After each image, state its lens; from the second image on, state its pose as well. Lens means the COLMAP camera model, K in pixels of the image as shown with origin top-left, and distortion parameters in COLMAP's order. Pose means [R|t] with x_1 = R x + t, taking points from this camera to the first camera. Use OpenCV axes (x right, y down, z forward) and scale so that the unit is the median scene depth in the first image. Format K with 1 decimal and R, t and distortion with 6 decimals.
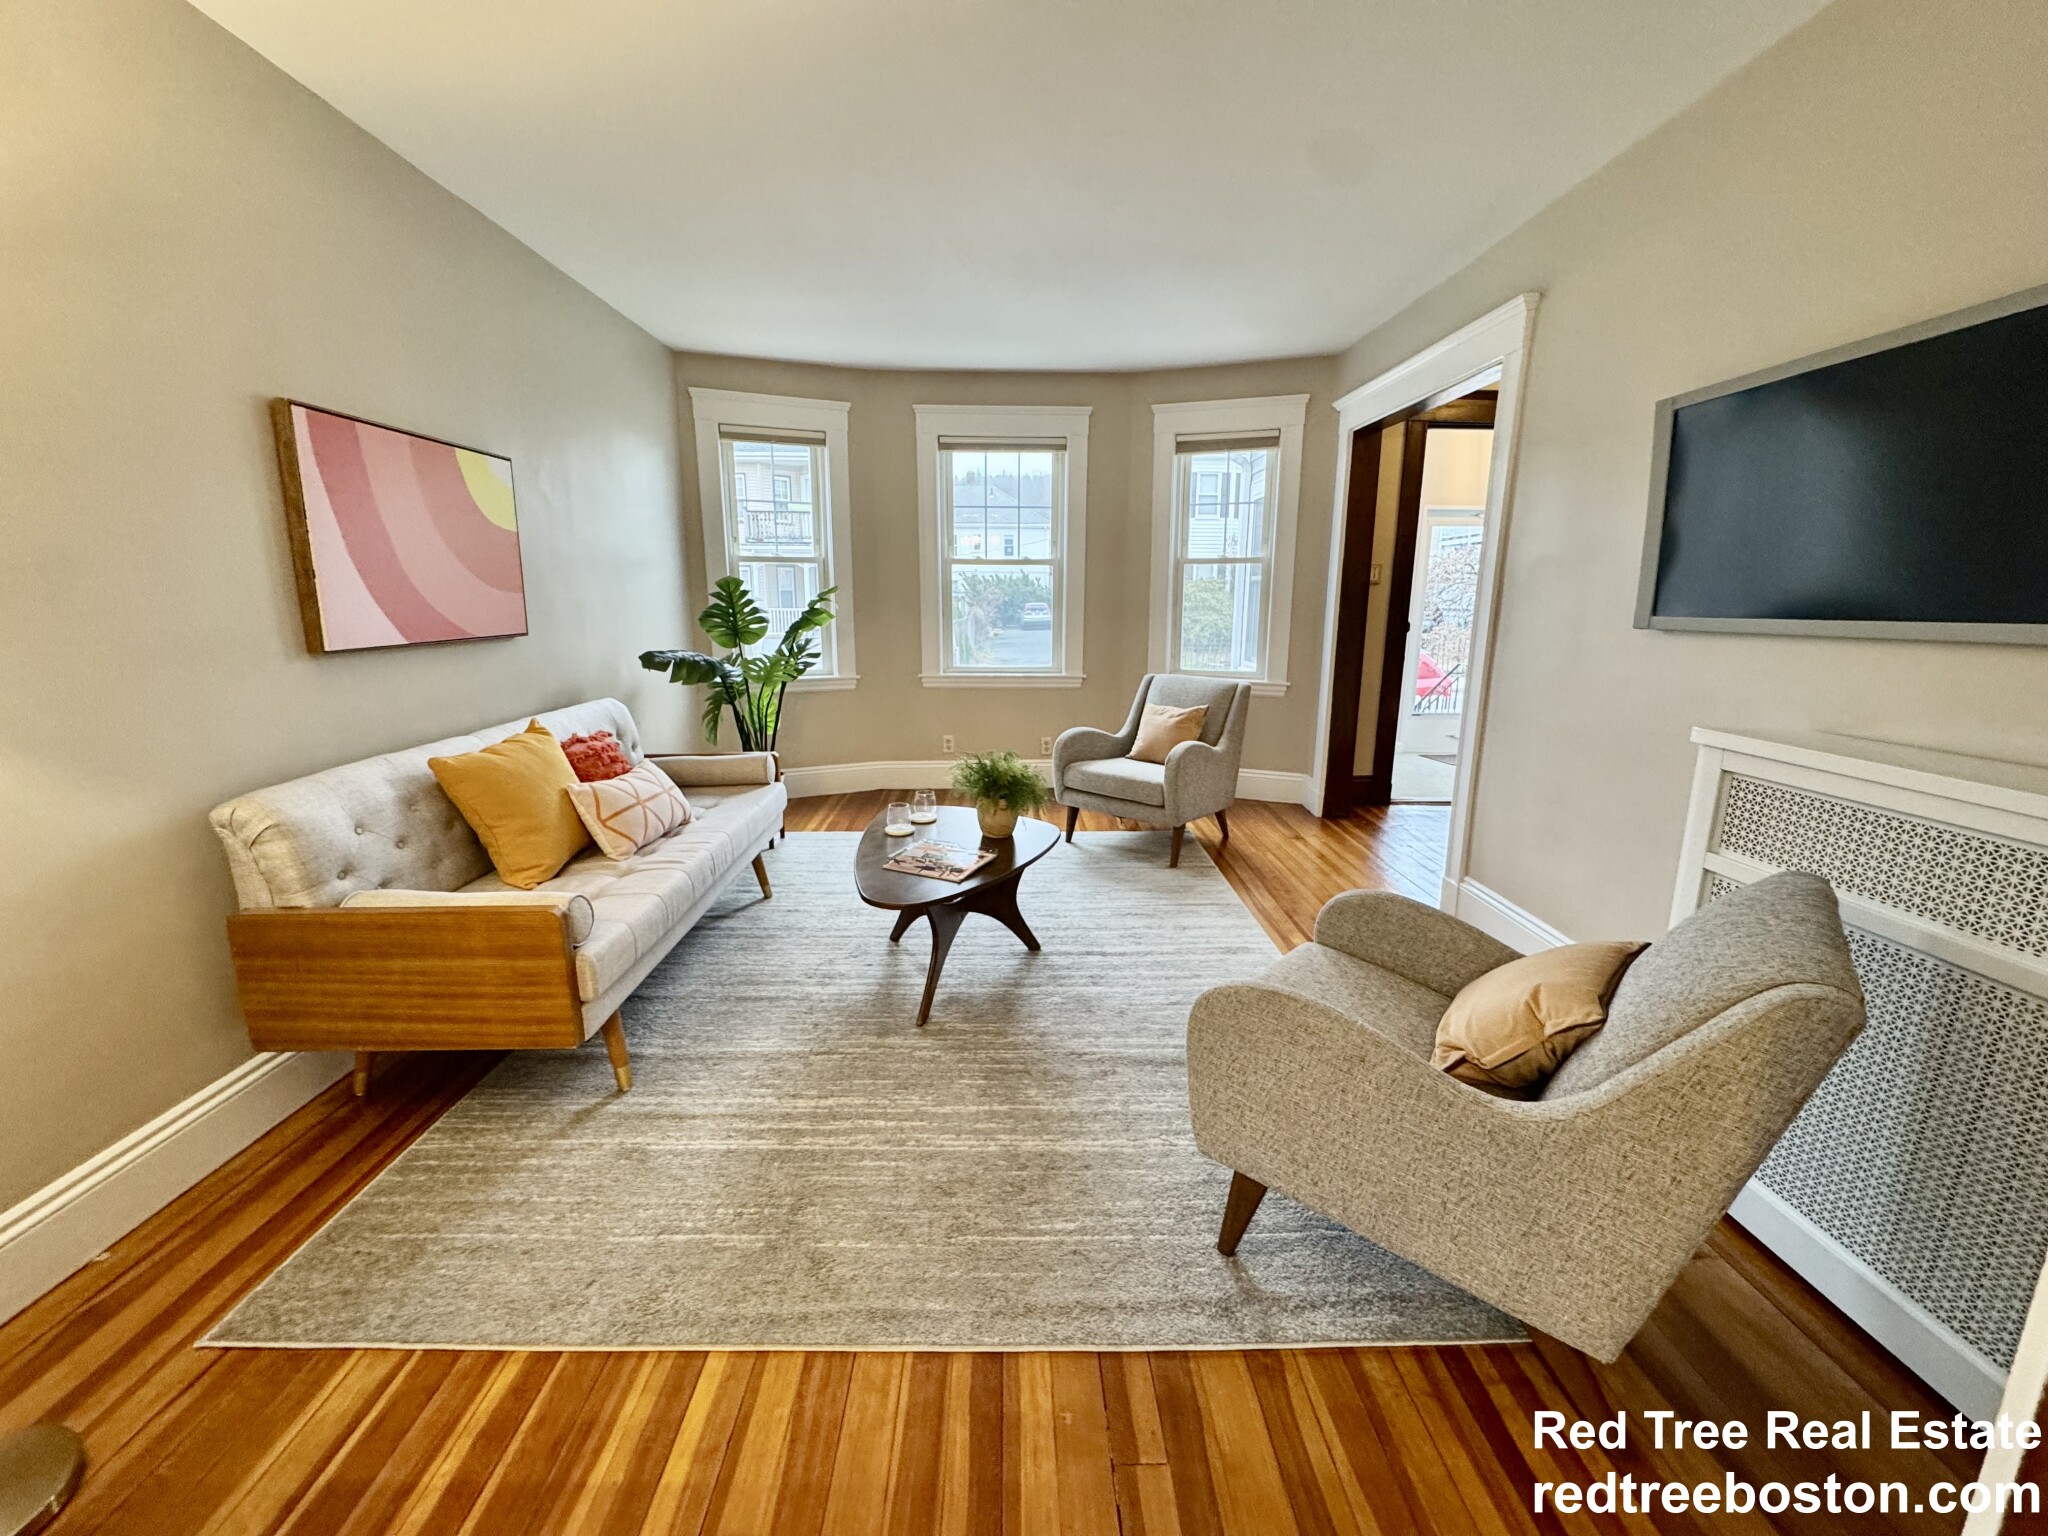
lens RADIAL K [[817.3, 0, 1014.3], [0, 817.3, 767.8], [0, 0, 1]] dist [-0.001392, -0.000162]
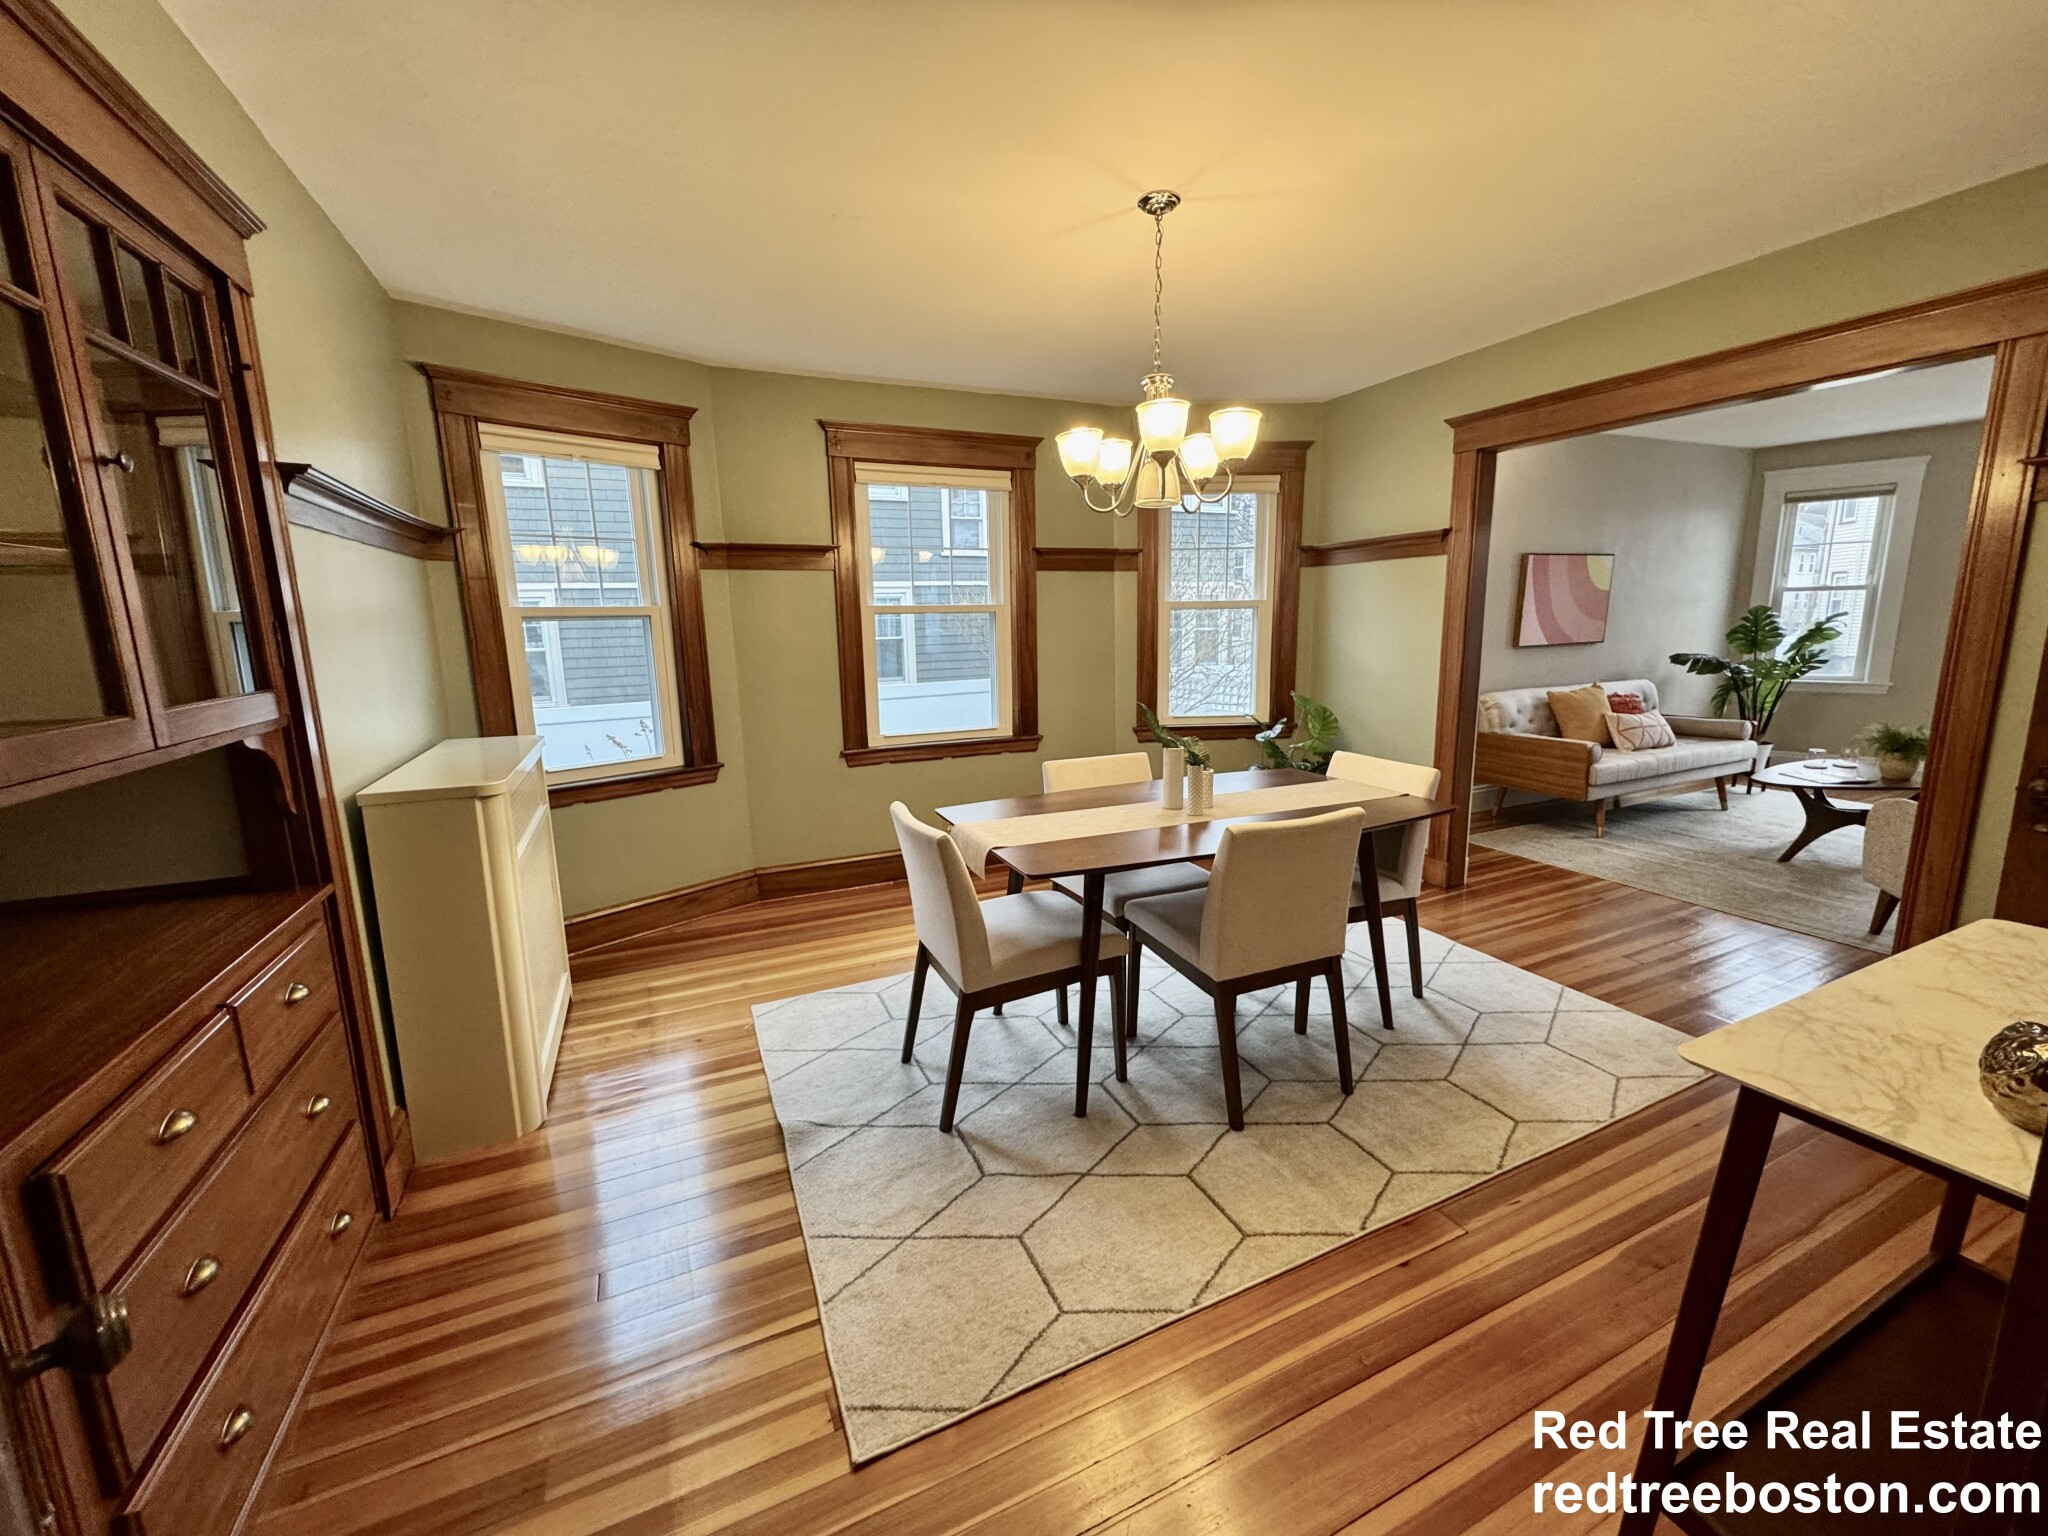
lens RADIAL K [[817.3, 0, 1020.4], [0, 817.3, 765.7], [0, 0, 1]] dist [-0.001392, -0.000162]
pose [[0.402674, 0.155013, -0.902122, 0.762893], [-0.166811, 0.981480, 0.094191, 0.206797], [0.900016, 0.112555, 0.421074, -1.224719]]
